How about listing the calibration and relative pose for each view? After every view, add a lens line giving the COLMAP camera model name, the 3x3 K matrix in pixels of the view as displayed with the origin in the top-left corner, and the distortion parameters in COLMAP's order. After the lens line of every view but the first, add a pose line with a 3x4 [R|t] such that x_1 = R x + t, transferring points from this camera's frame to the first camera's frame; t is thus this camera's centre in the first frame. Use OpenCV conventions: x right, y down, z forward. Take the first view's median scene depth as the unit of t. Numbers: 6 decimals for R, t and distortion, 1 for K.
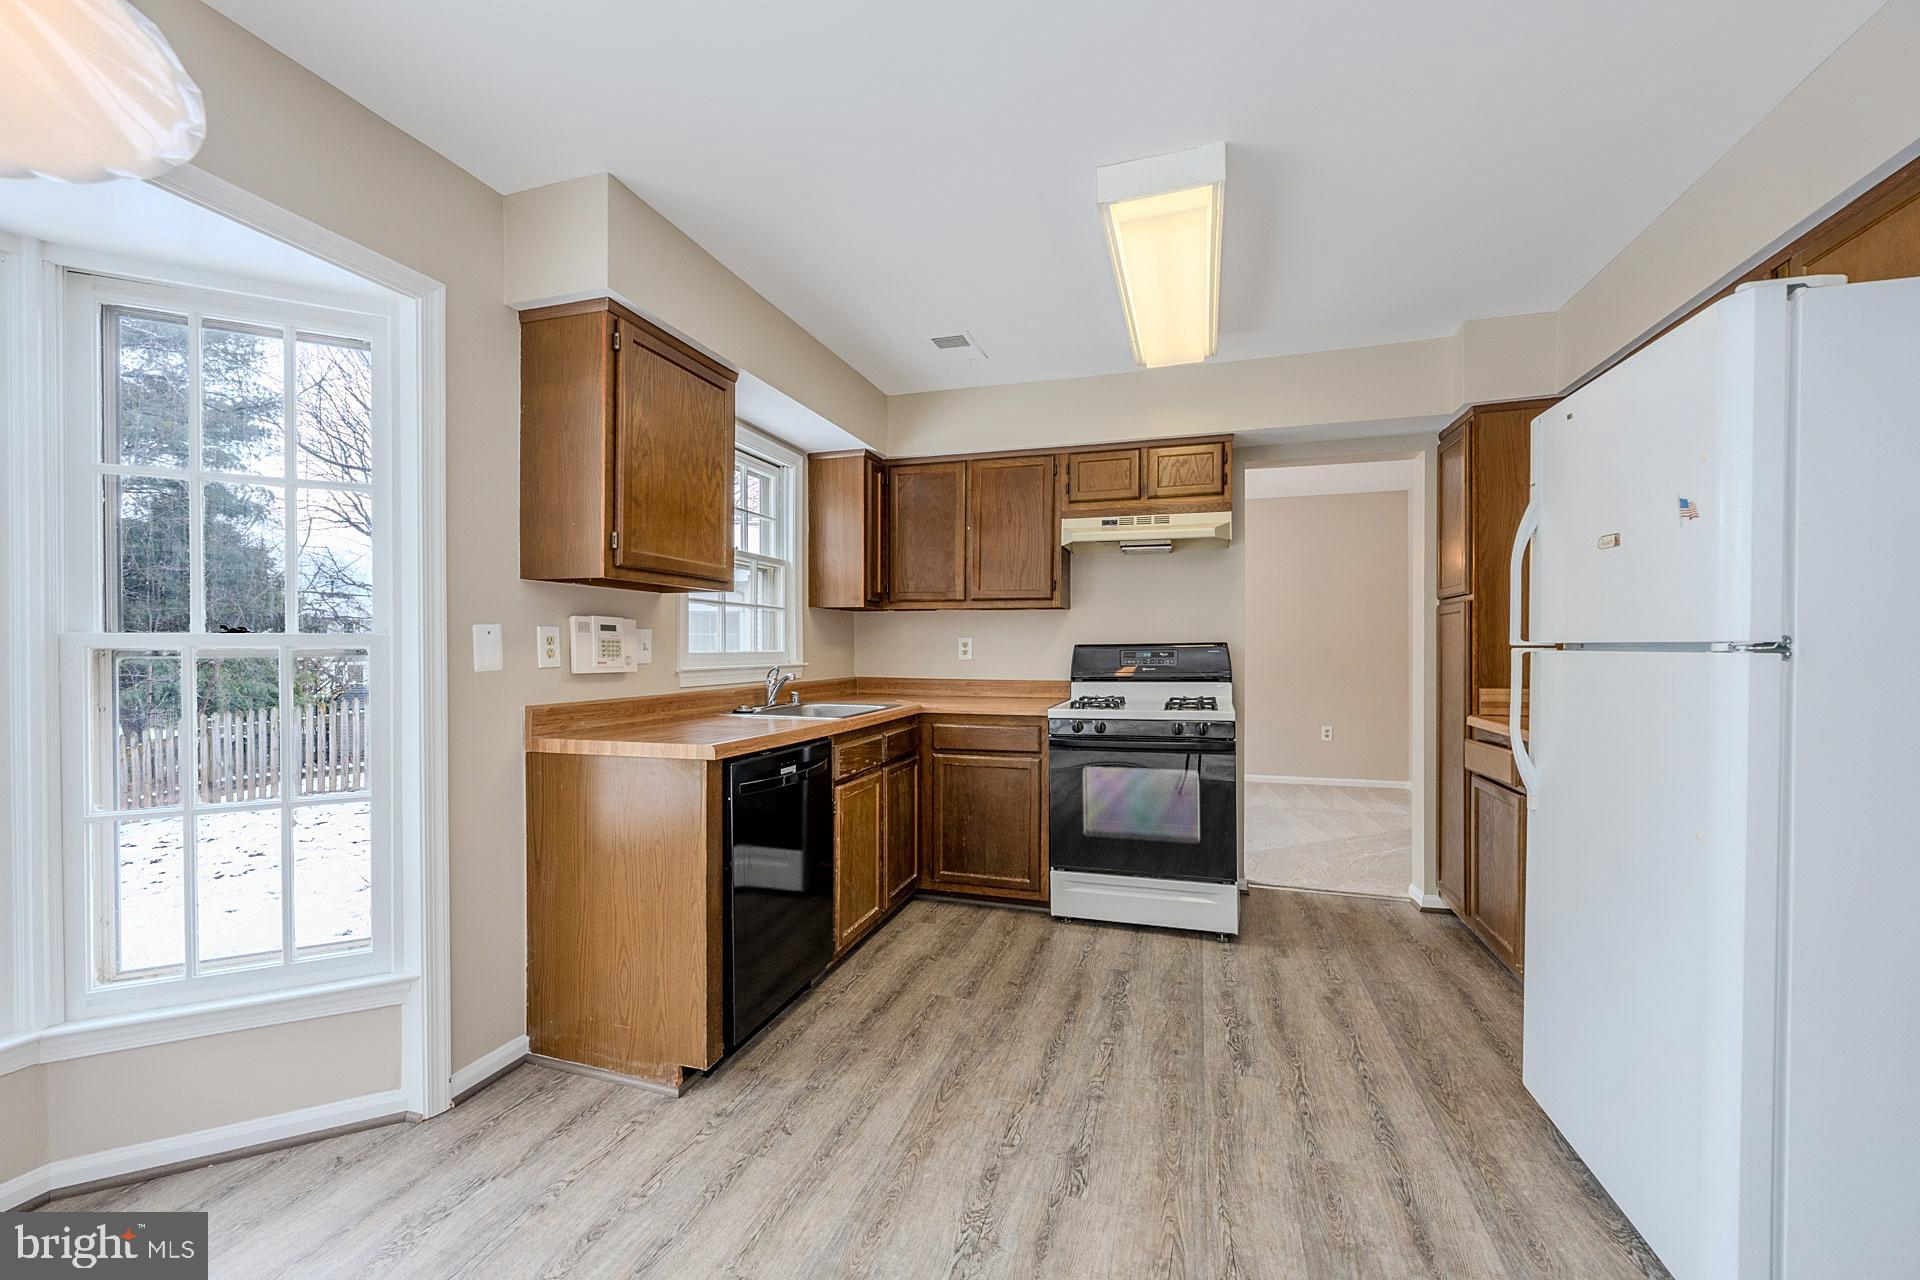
lens RADIAL K [[763.7, 0, 962.3], [0, 763.7, 657.9], [0, 0, 1]] dist [-0.007008, 0.000181]
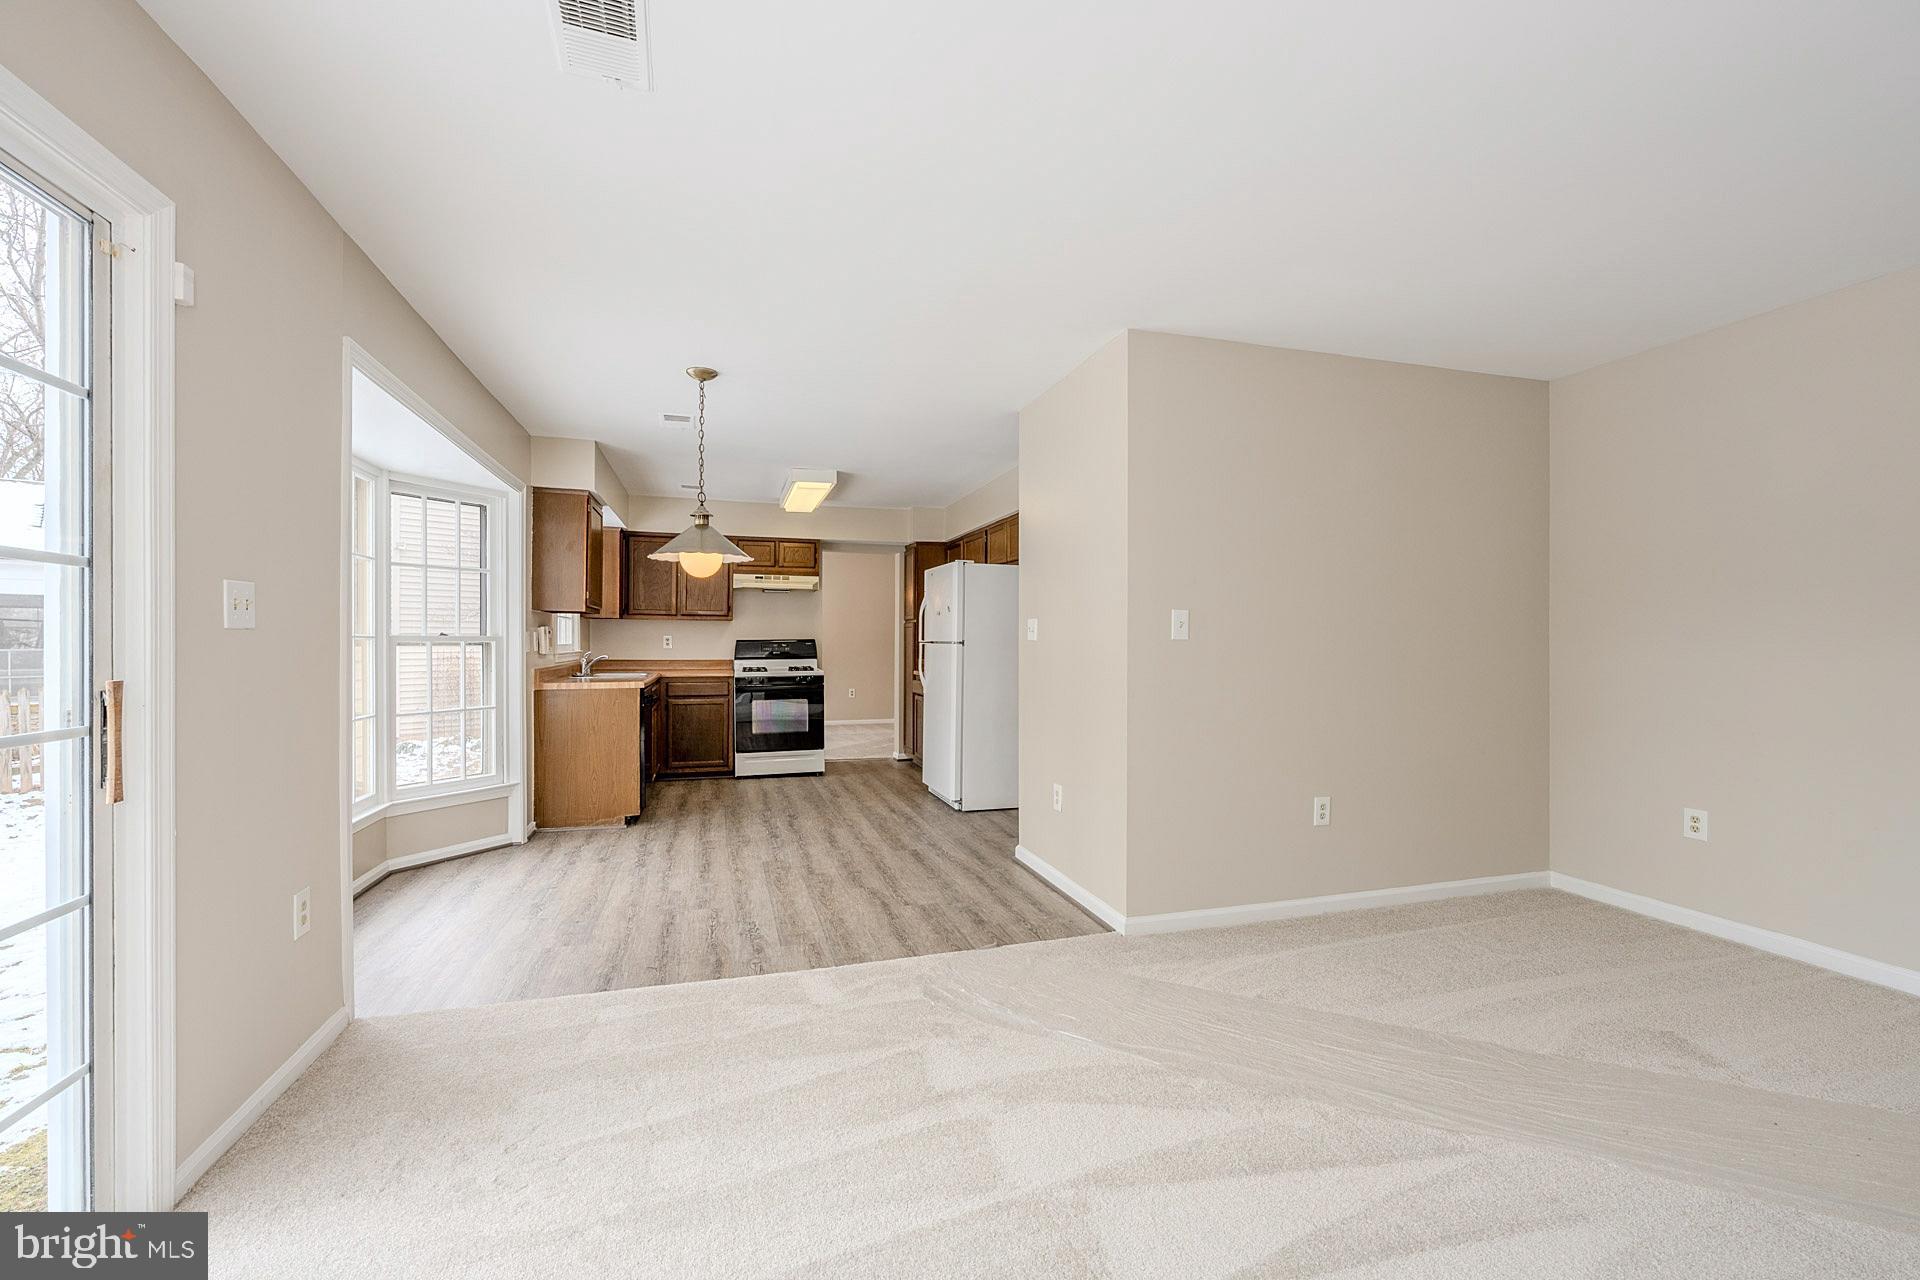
lens RADIAL K [[763.7, 0, 958.5], [0, 763.7, 644.8], [0, 0, 1]] dist [-0.007008, 0.000181]
pose [[0.821301, 0.002157, 0.570491, -0.523711], [0.001308, 0.999983, -0.005664, 0.007171], [-0.570493, 0.005398, 0.821284, -0.934372]]
